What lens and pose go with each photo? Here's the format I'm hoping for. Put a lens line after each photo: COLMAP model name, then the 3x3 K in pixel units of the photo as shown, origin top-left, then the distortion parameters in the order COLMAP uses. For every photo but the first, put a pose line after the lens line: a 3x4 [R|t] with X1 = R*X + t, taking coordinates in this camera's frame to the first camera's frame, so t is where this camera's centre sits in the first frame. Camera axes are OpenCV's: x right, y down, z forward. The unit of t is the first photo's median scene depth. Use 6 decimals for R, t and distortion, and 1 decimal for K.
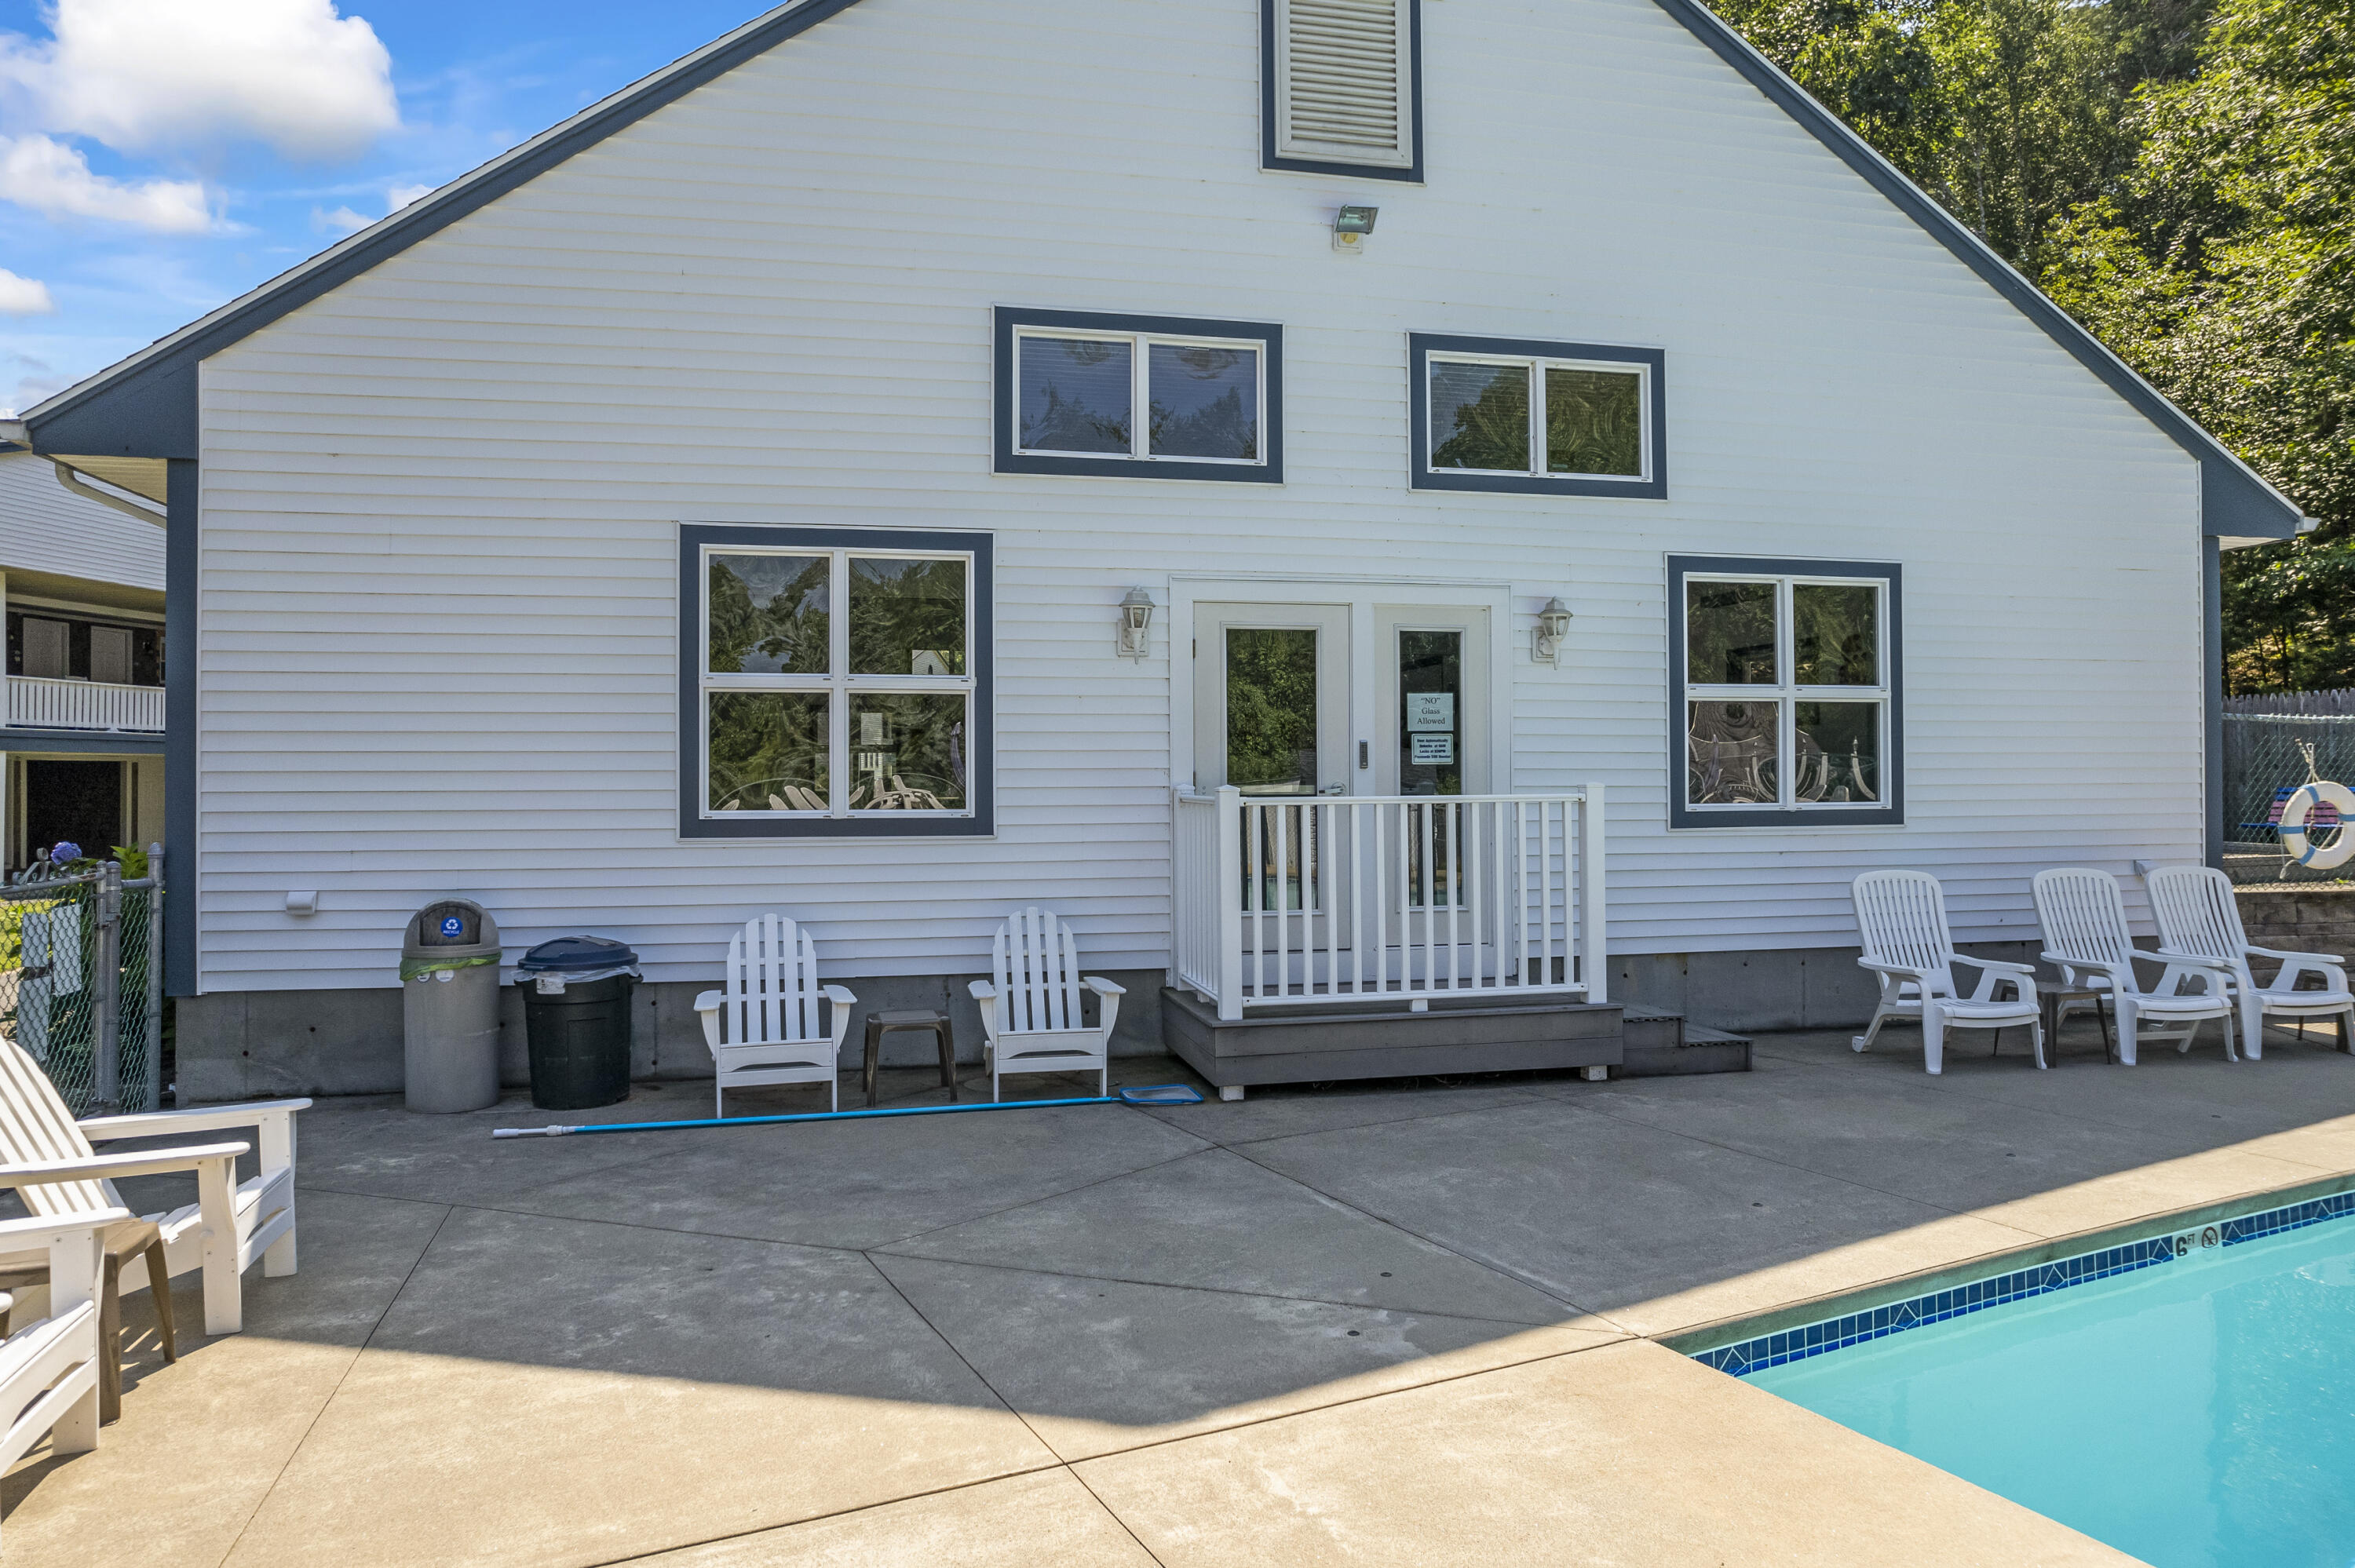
lens RADIAL K [[1508.7, 0, 1177.5], [0, 1508.7, 784.0], [0, 0, 1]] dist [-0.043007, -0.000629]
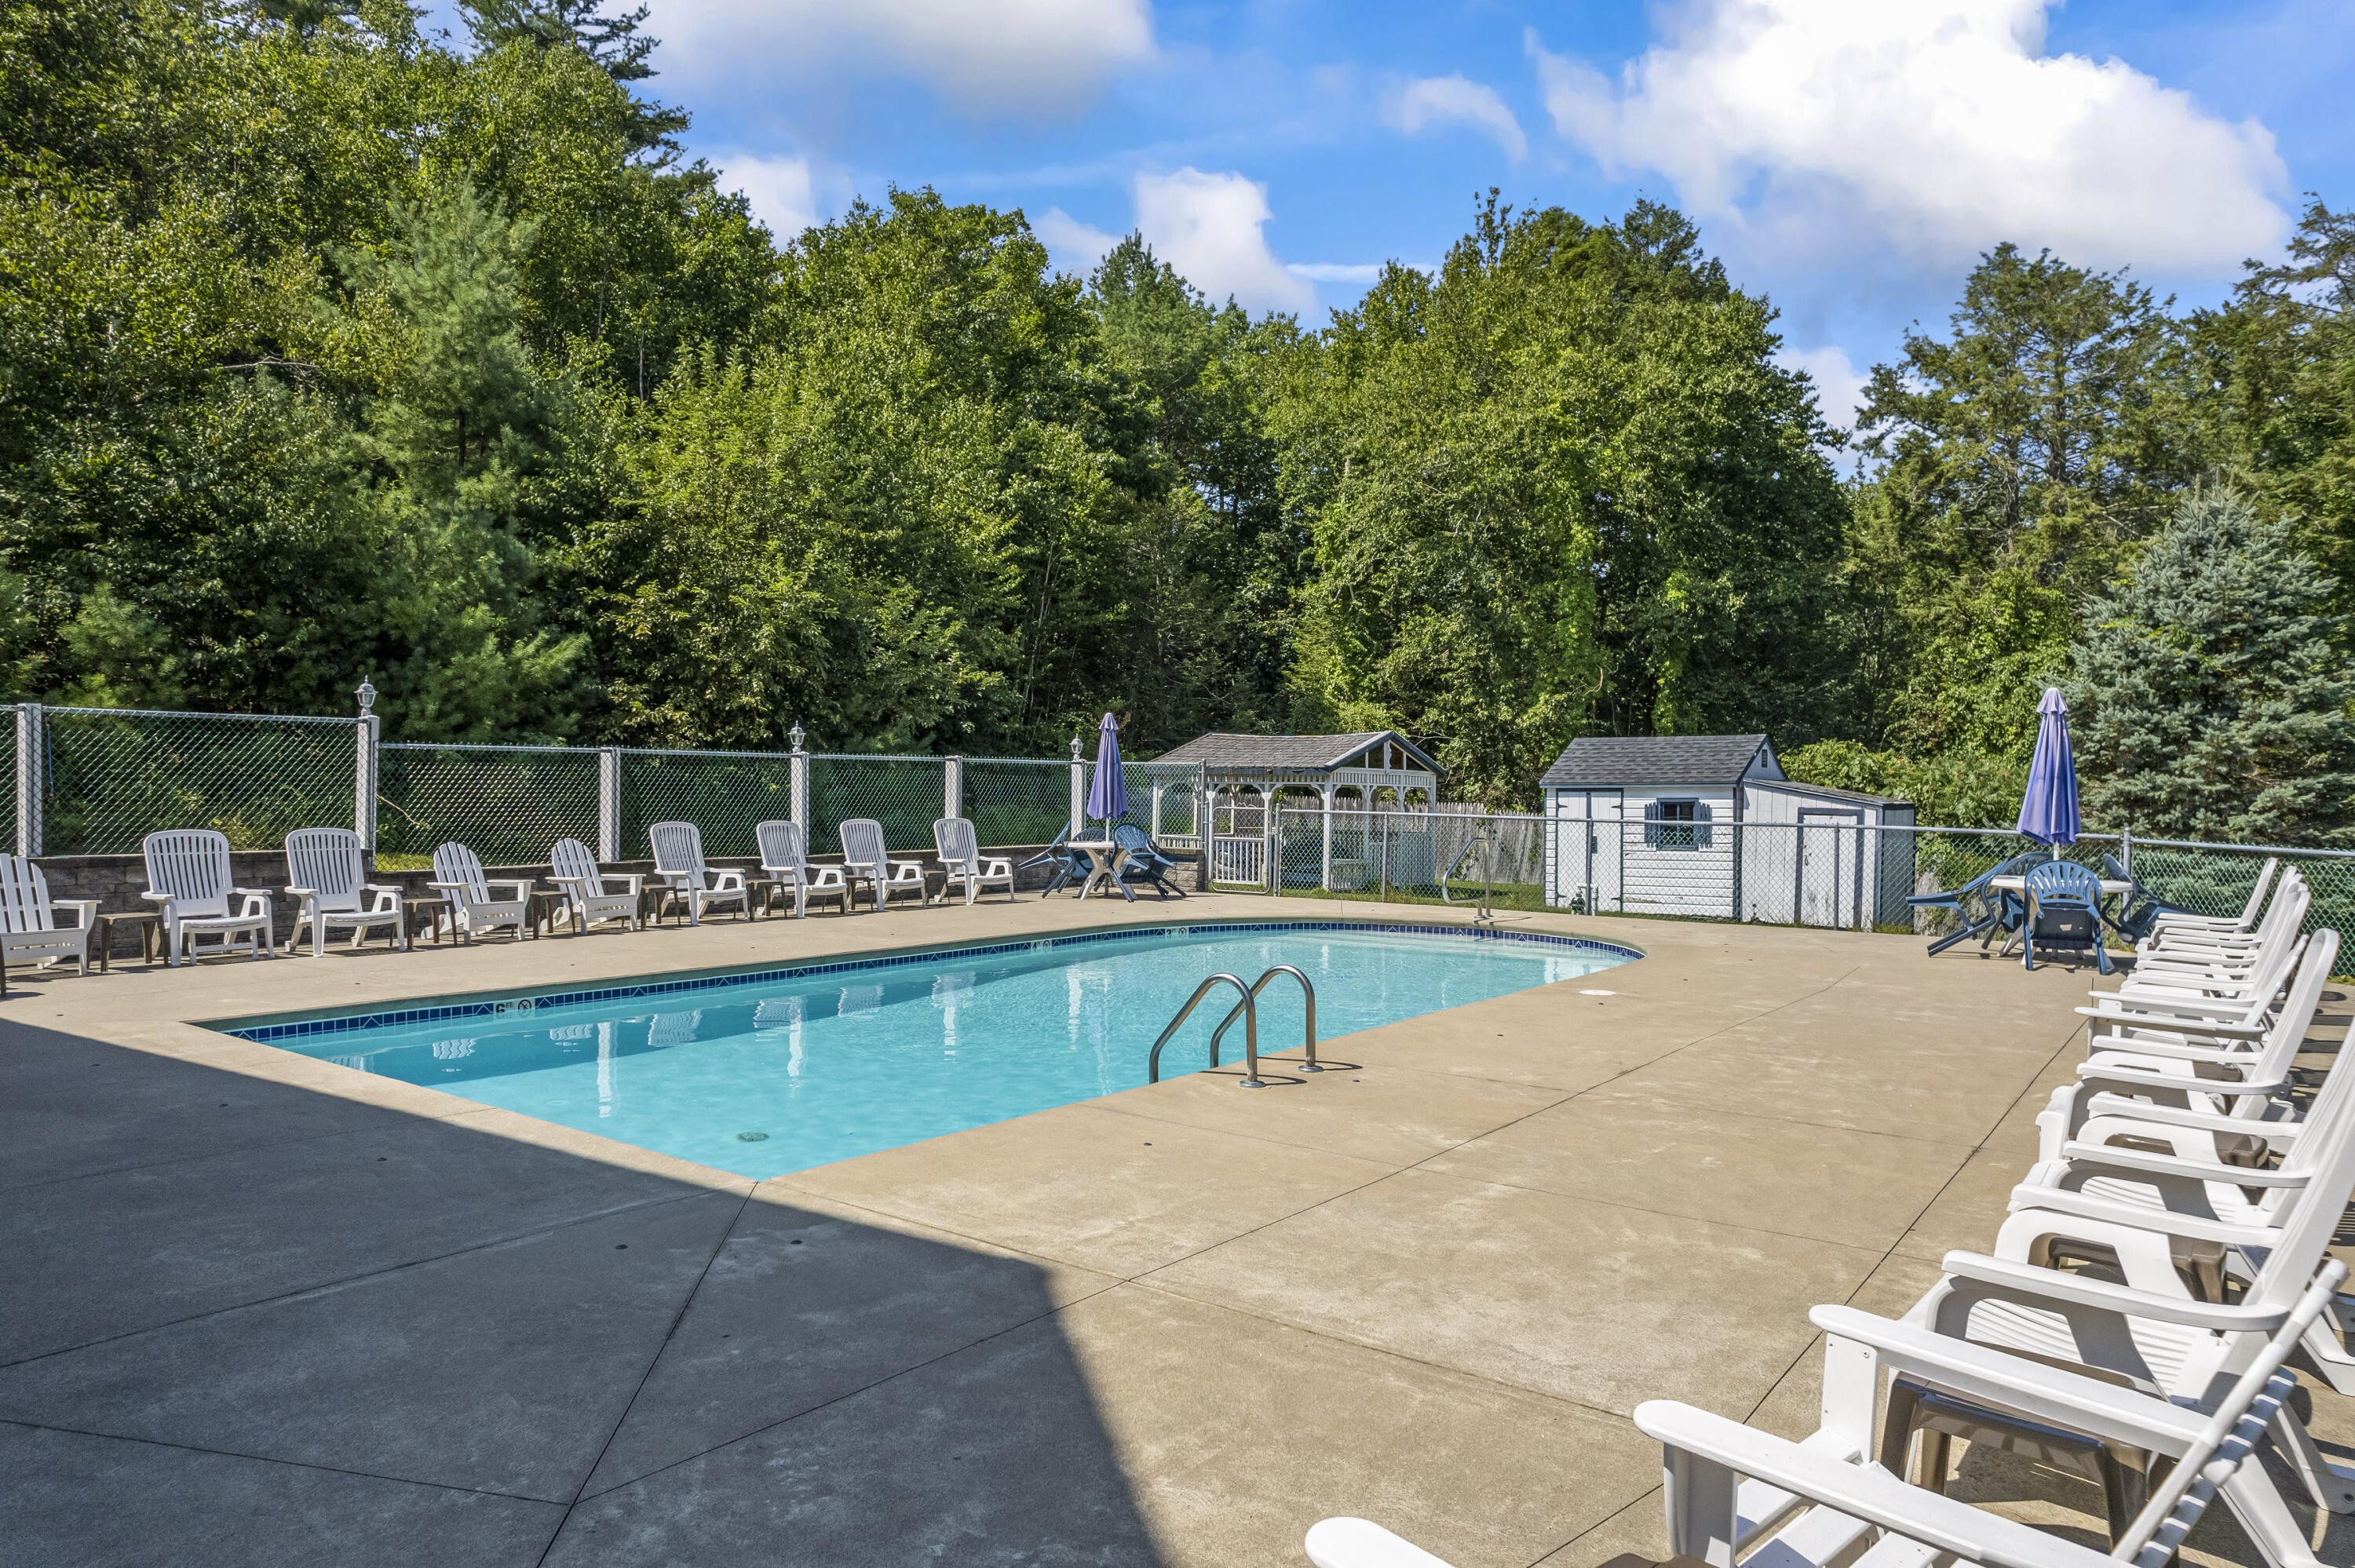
lens RADIAL K [[1508.7, 0, 1177.5], [0, 1508.7, 784.0], [0, 0, 1]] dist [-0.043007, -0.000629]
pose [[-0.429521, -0.006902, 0.903030, -0.600471], [-0.002487, 0.999976, 0.006461, 0.009778], [-0.903053, 0.000529, -0.429528, 0.725756]]
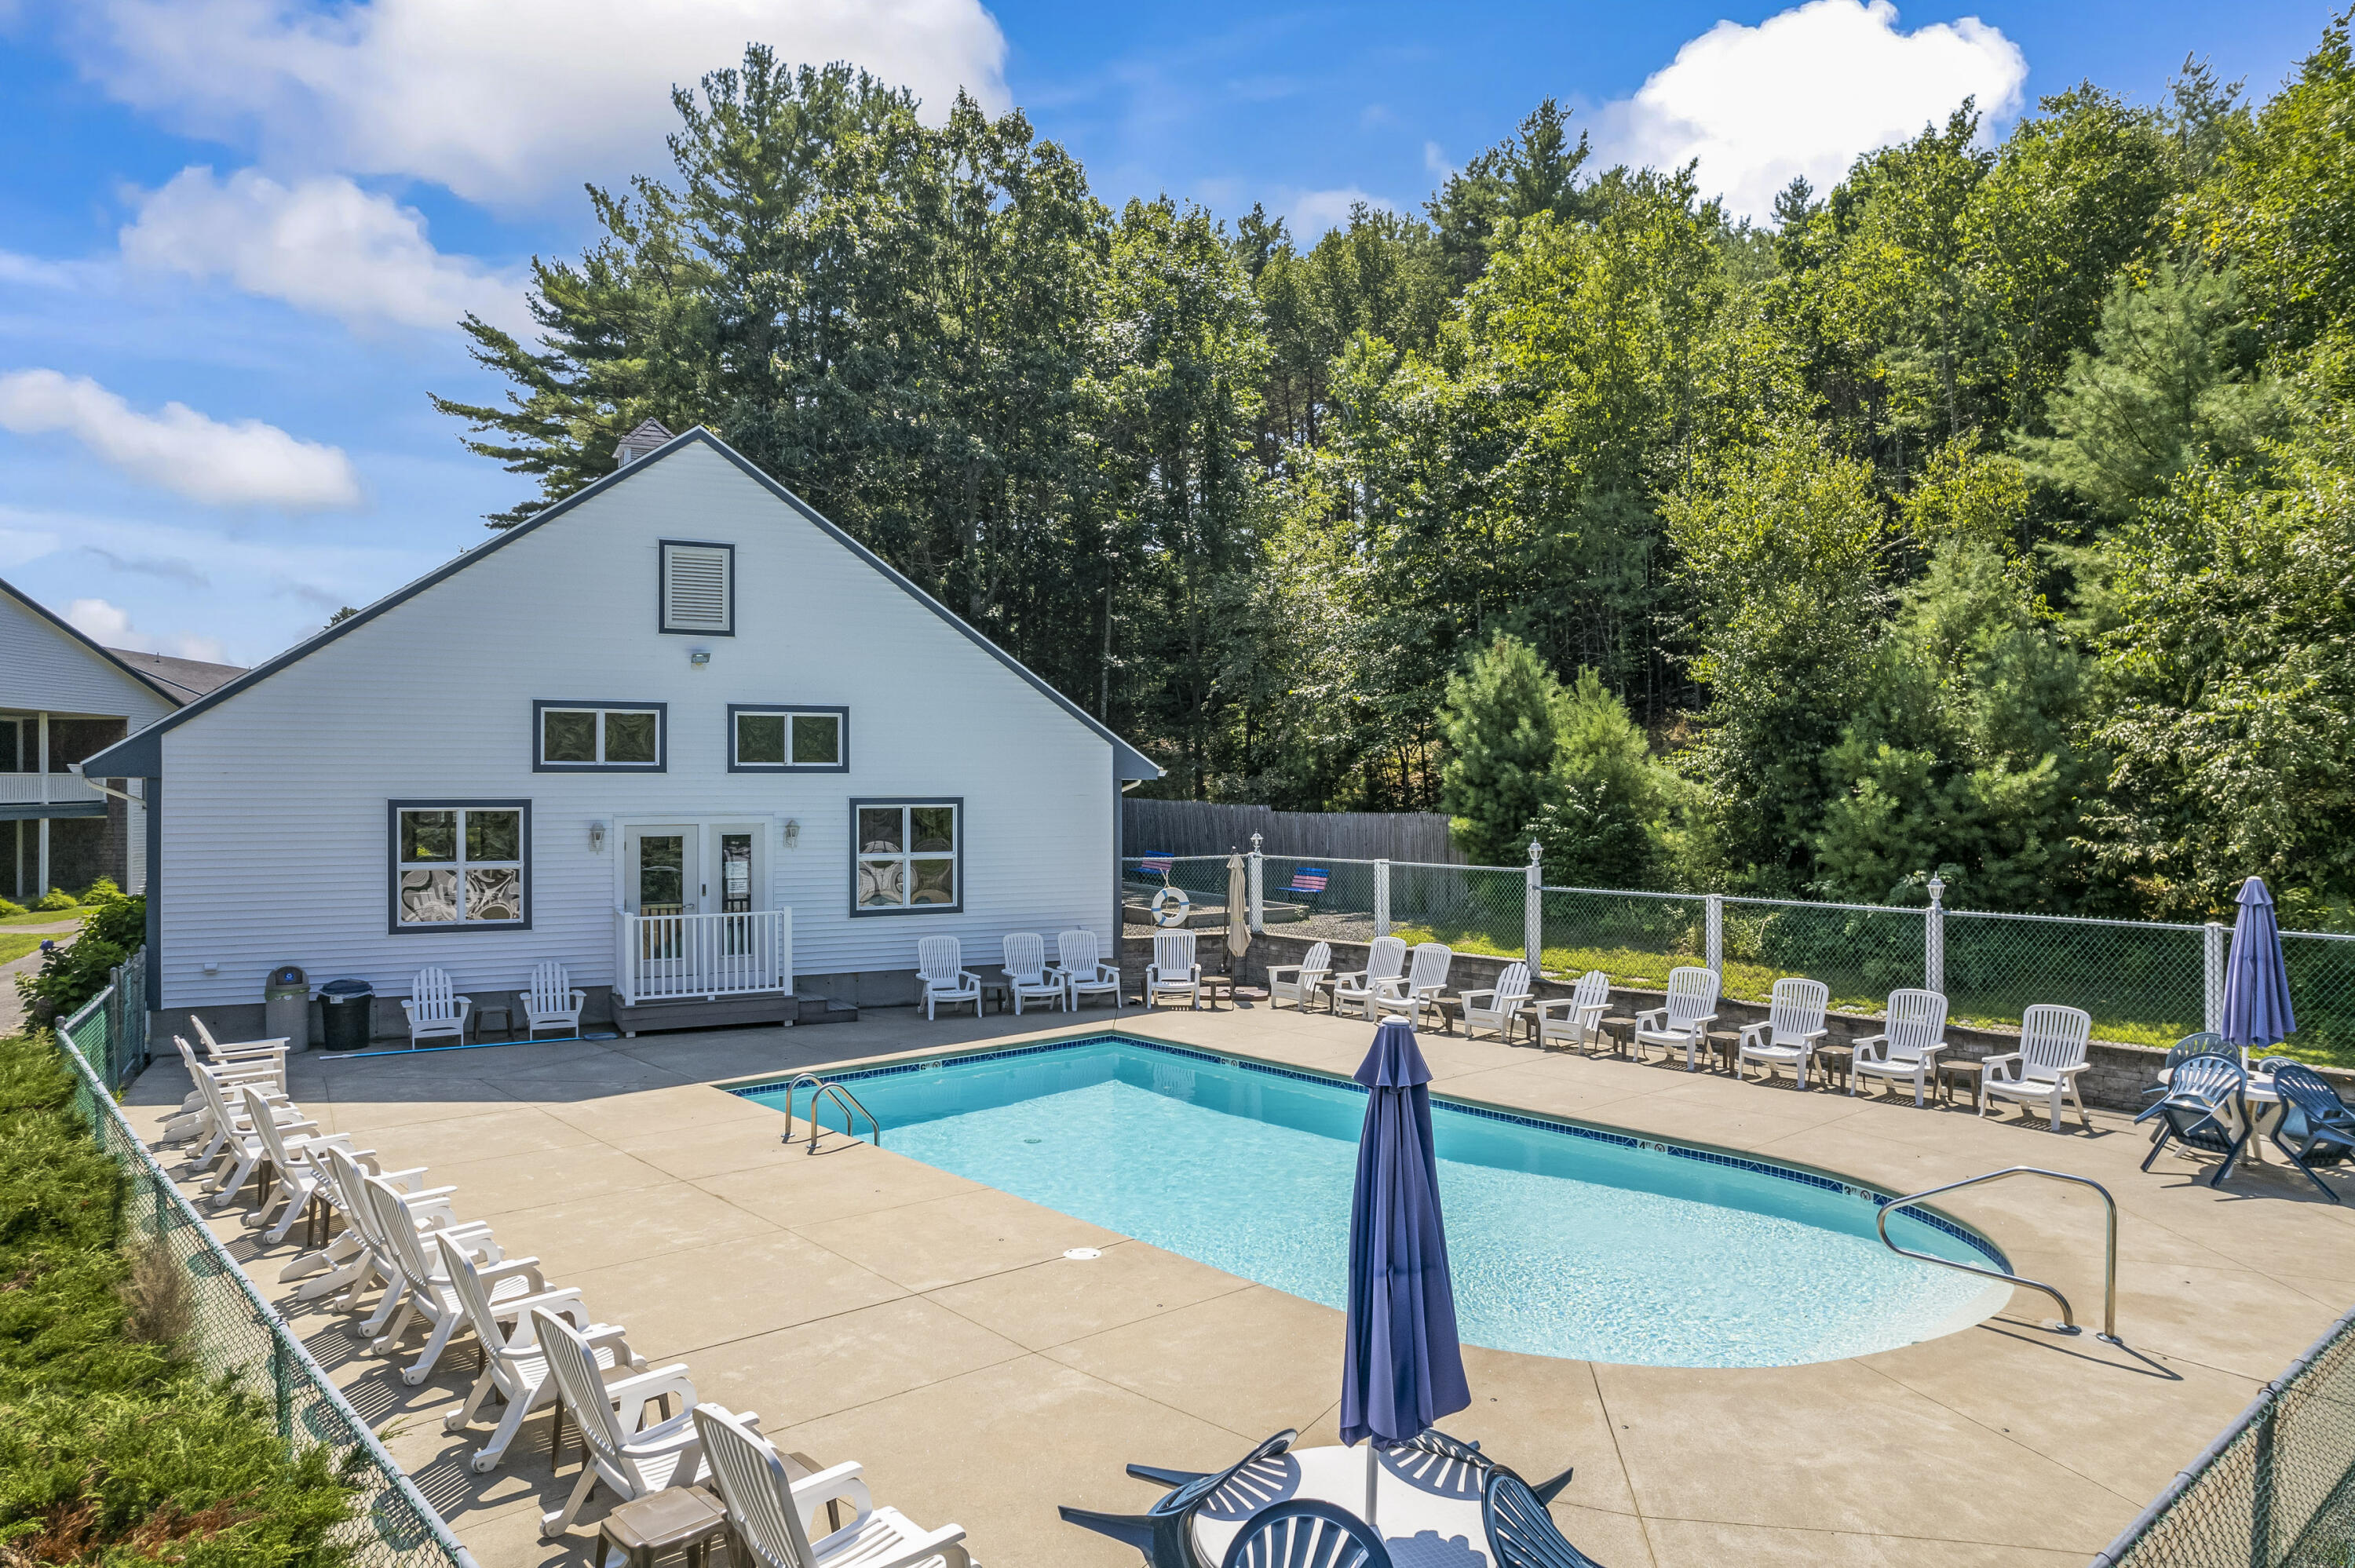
lens RADIAL K [[1508.7, 0, 1177.5], [0, 1508.7, 784.0], [0, 0, 1]] dist [-0.043007, -0.000629]
pose [[0.966010, 0.003837, 0.258475, 0.258531], [-0.003469, 0.999992, -0.001881, -0.202957], [-0.258480, 0.000921, 0.966016, -1.582954]]
